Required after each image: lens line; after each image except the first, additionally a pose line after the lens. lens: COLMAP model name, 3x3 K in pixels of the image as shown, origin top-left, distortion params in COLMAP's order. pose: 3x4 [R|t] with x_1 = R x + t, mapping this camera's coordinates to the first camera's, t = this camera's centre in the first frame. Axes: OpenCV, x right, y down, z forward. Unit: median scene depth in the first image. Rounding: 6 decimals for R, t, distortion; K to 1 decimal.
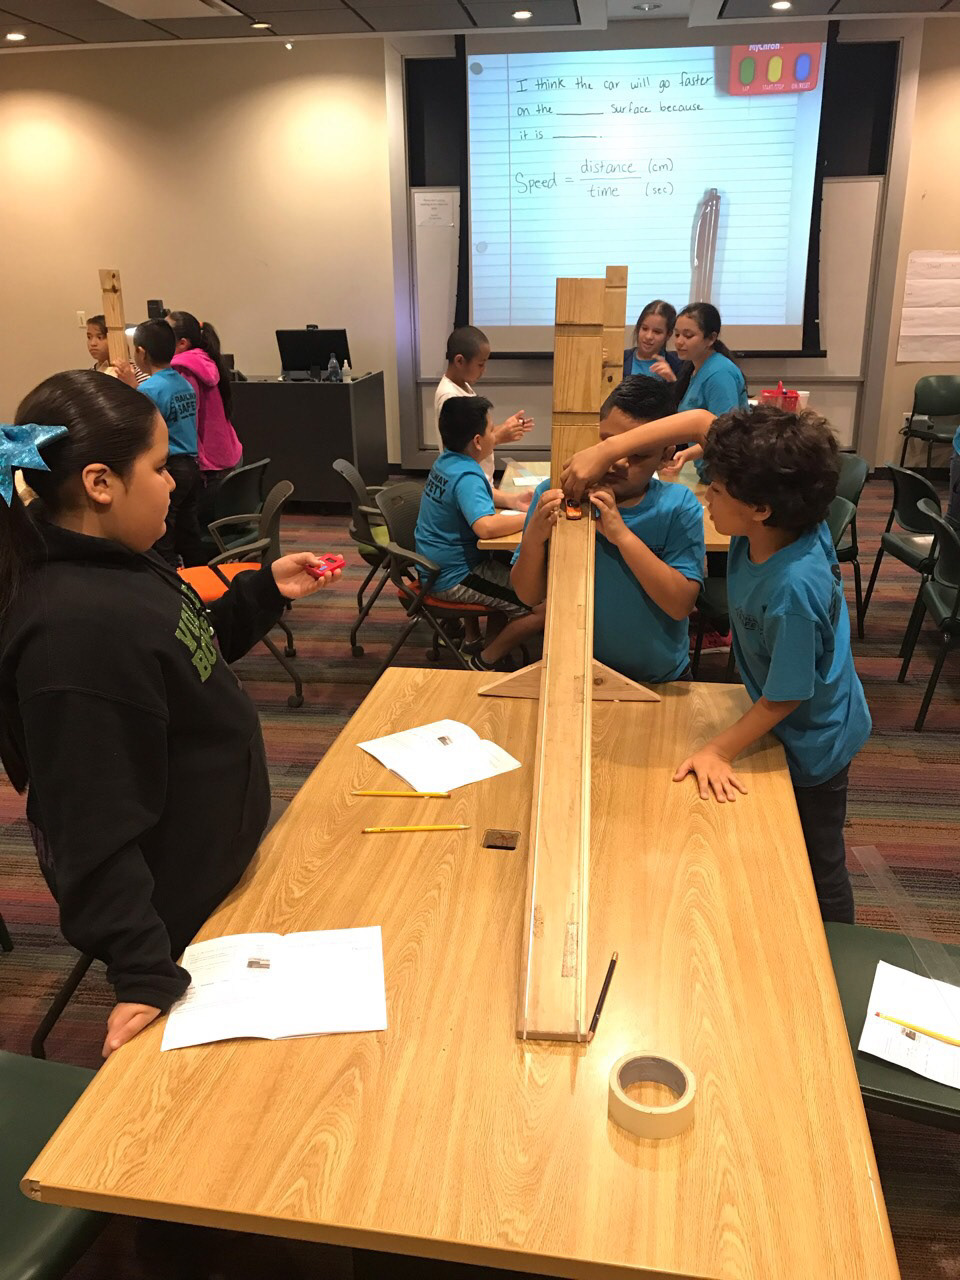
lens RADIAL K [[1085.4, 0, 480.0], [0, 1085.4, 640.0], [0, 0, 1]] dist [-0.005304, -0.010850]
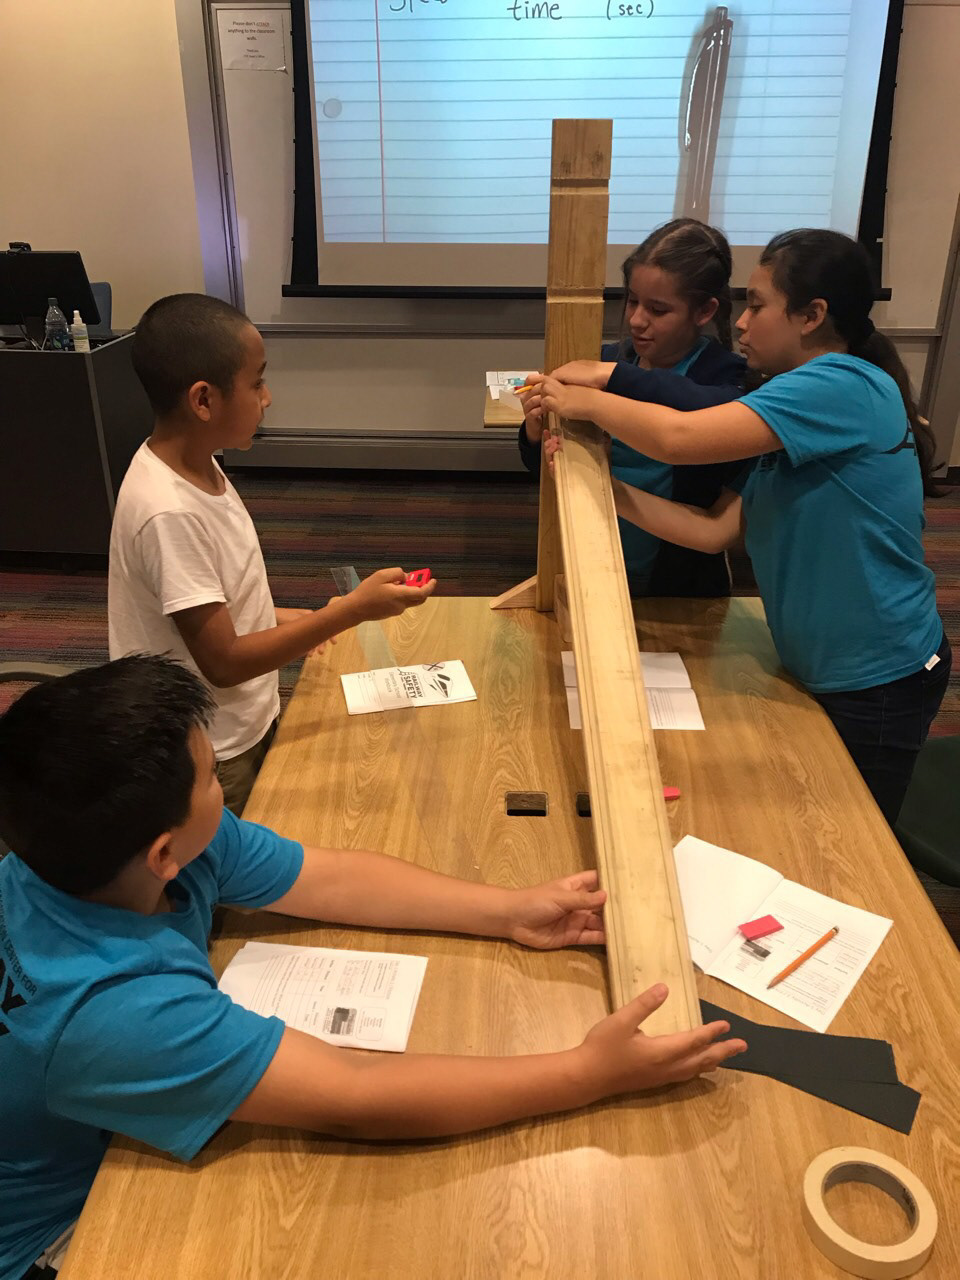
lens RADIAL K [[1075.1, 0, 480.0], [0, 1075.1, 640.0], [0, 0, 1]] dist [0.011604, 0.011547]
pose [[0.997593, -0.016258, 0.067407, 0.038765], [0.010091, 0.995815, 0.090831, -0.126604], [-0.068602, -0.089932, 0.993582, 0.386732]]
